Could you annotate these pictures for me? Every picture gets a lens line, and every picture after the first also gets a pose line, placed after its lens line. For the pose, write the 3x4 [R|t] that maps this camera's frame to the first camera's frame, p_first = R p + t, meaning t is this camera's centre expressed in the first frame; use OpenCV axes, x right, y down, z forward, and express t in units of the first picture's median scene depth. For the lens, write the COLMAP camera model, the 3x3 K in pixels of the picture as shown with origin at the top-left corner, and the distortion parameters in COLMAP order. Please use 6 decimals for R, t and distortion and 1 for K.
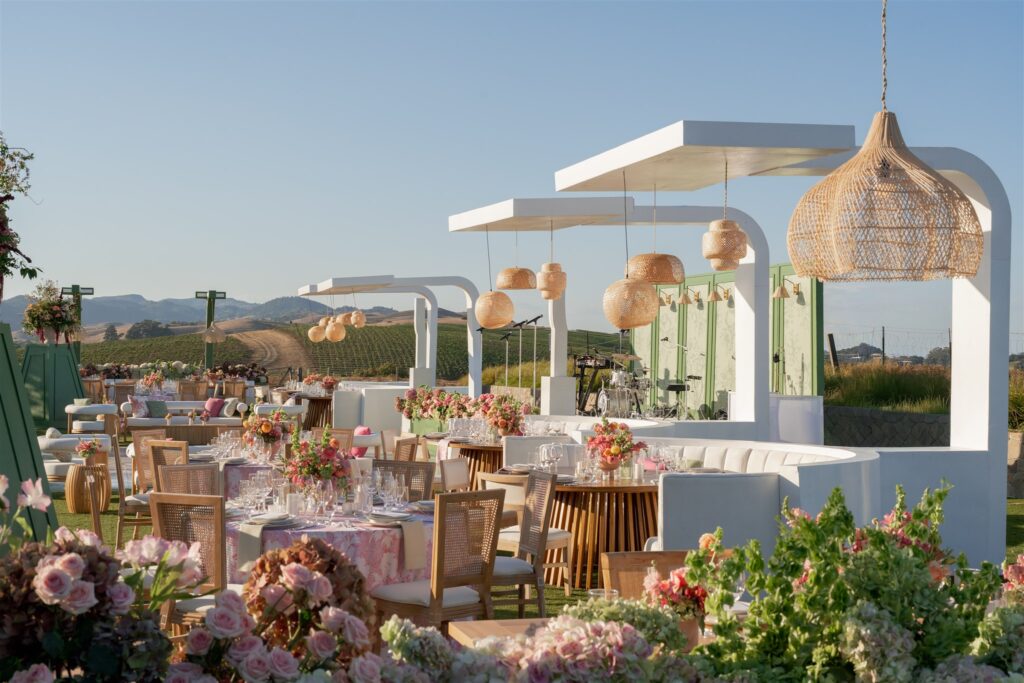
lens RADIAL K [[1479.8, 0, 512.0], [0, 1479.8, 341.5], [0, 0, 1]] dist [0.139817, 0.028398]
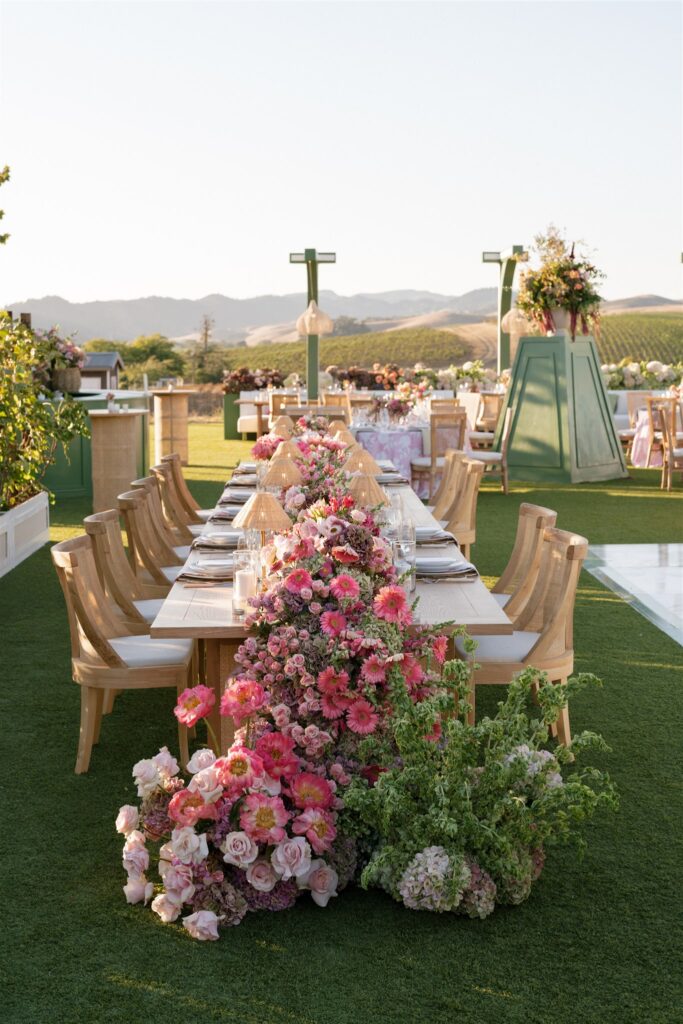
lens RADIAL K [[1479.8, 0, 341.5], [0, 1479.8, 512.0], [0, 0, 1]] dist [0.139817, 0.028398]
pose [[0.977352, 0.007249, -0.211496, -0.060535], [0.017678, 0.993123, 0.115732, 0.000205], [0.210881, -0.116849, 0.970503, 0.092047]]
